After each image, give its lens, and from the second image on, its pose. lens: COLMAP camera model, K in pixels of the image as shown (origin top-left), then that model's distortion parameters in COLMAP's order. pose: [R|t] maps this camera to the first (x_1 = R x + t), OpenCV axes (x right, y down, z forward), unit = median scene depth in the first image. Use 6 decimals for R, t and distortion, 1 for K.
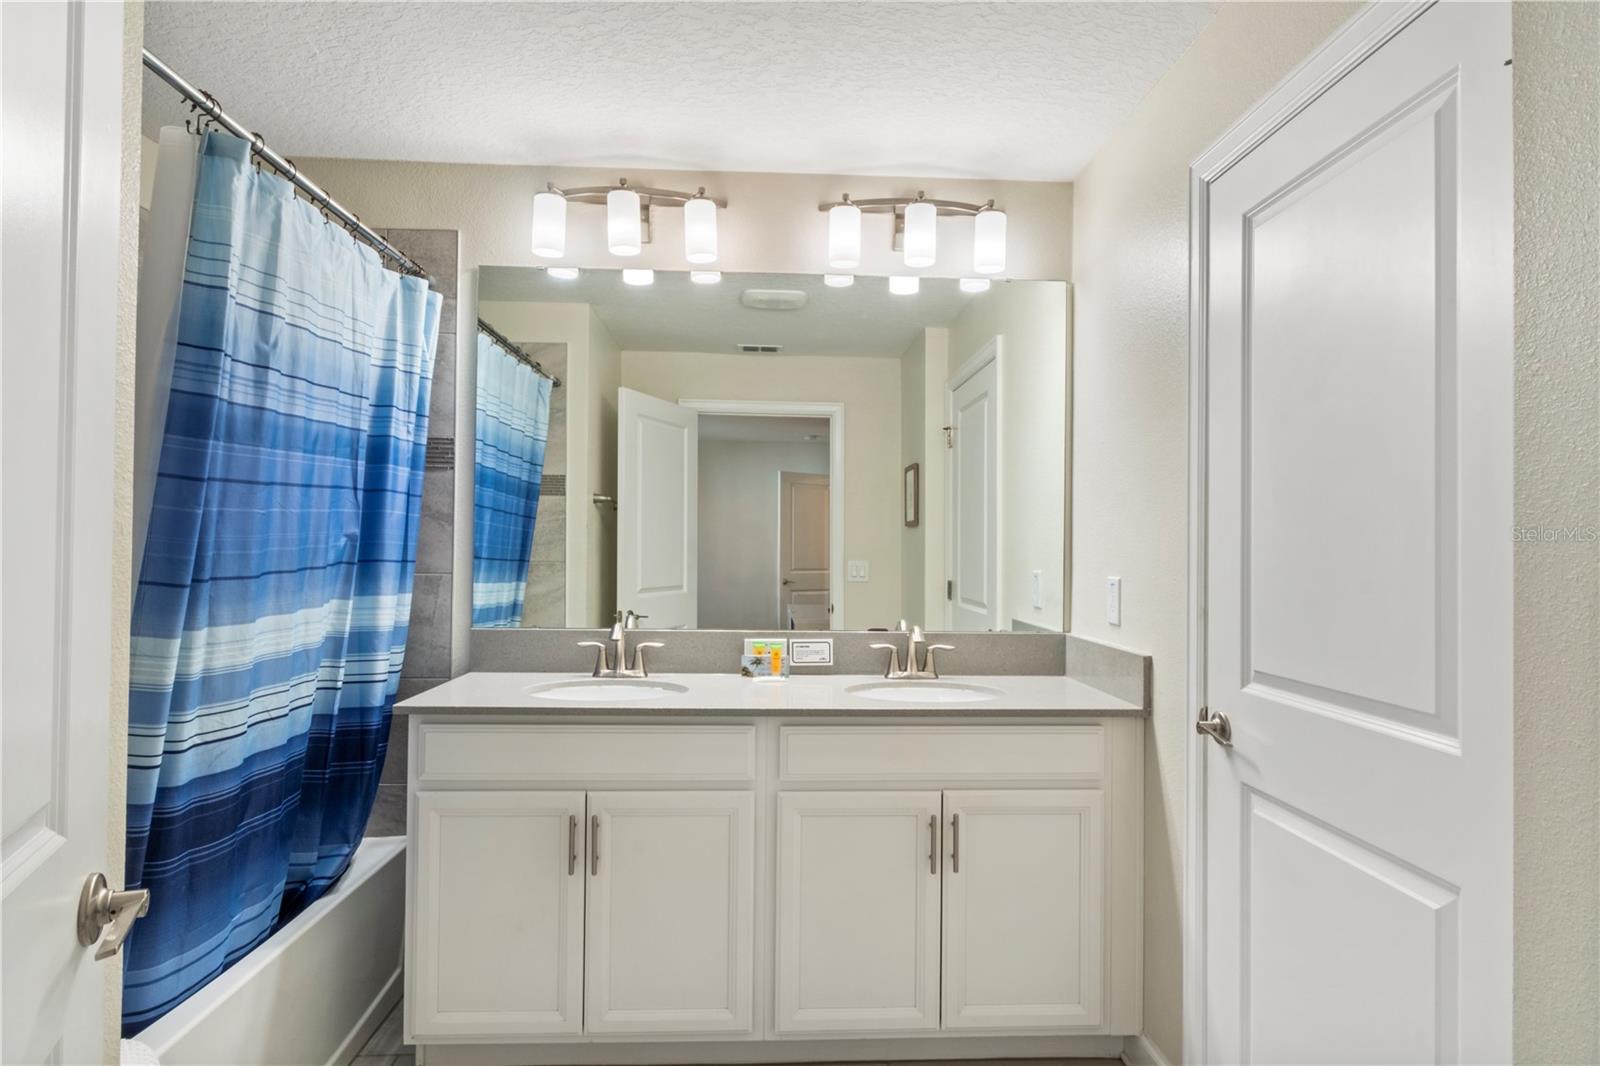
lens RADIAL K [[851.6, 0, 800.0], [0, 851.6, 533.0], [0, 0, 1]] dist [-0.002576, -0.000202]
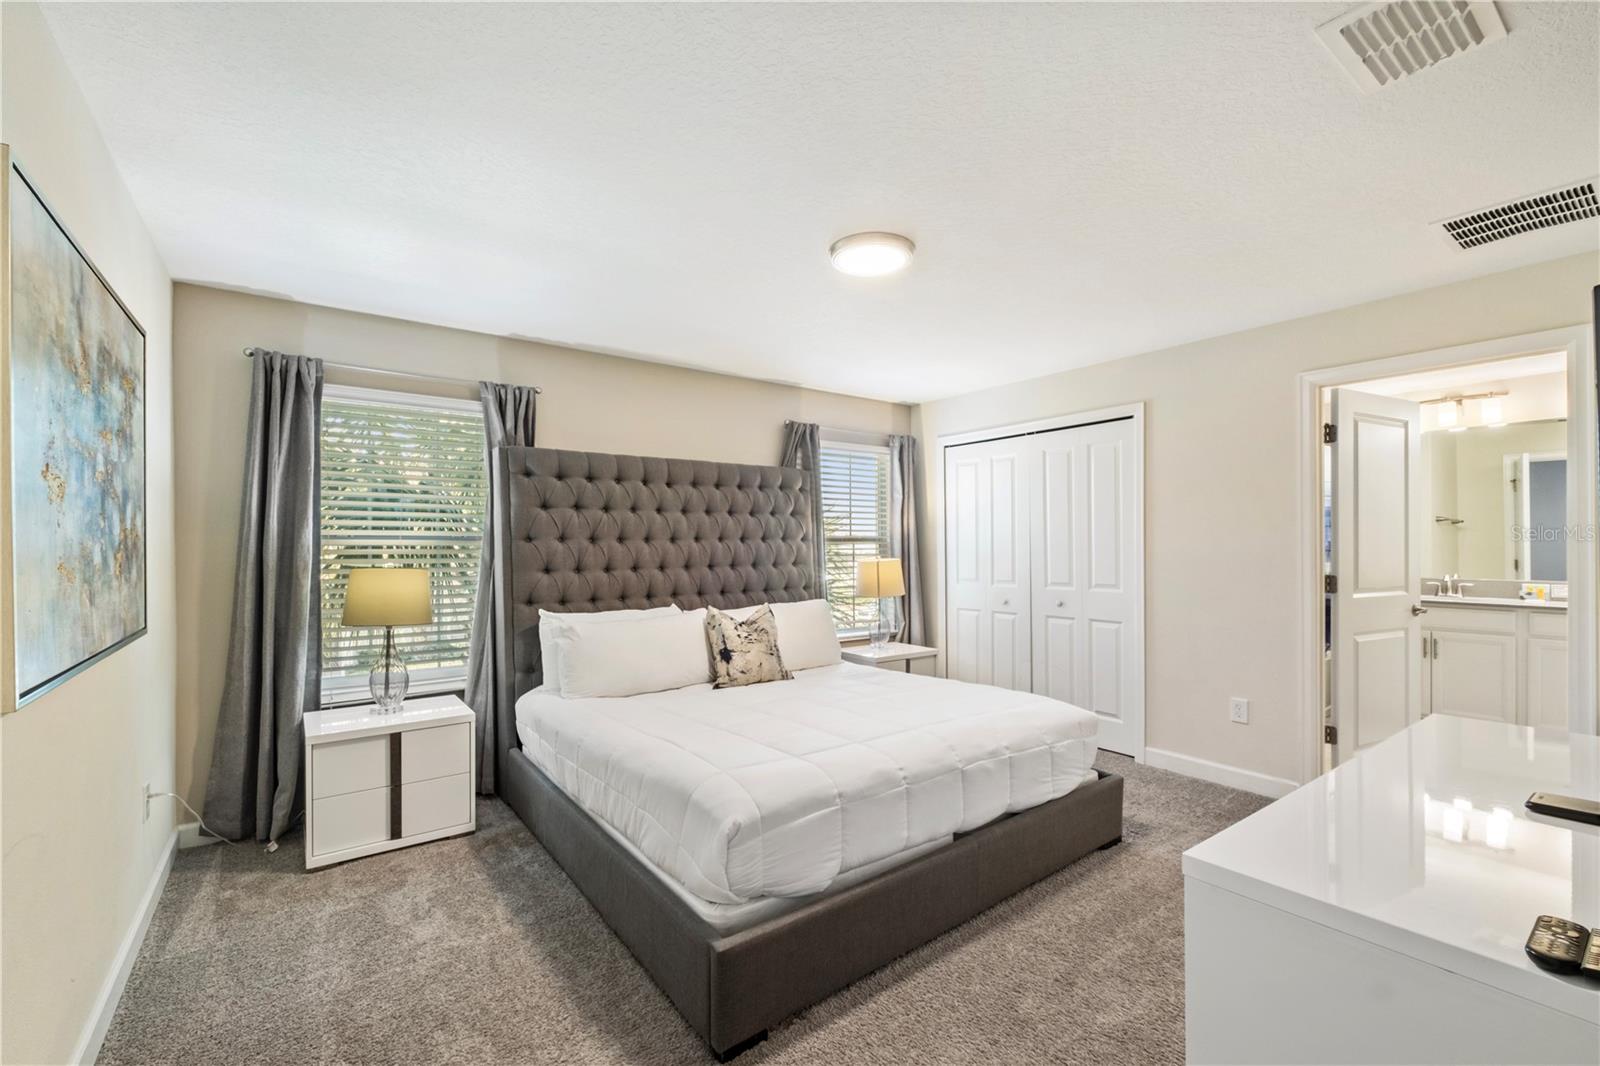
lens RADIAL K [[679.7, 0, 800.0], [0, 679.7, 533.0], [0, 0, 1]] dist [-0.003550, -0.000254]
pose [[0.541747, -0.012611, -0.840447, 0.417519], [0.021830, 0.999761, -0.000930, -0.052322], [0.840258, -0.017843, 0.541893, -1.620789]]
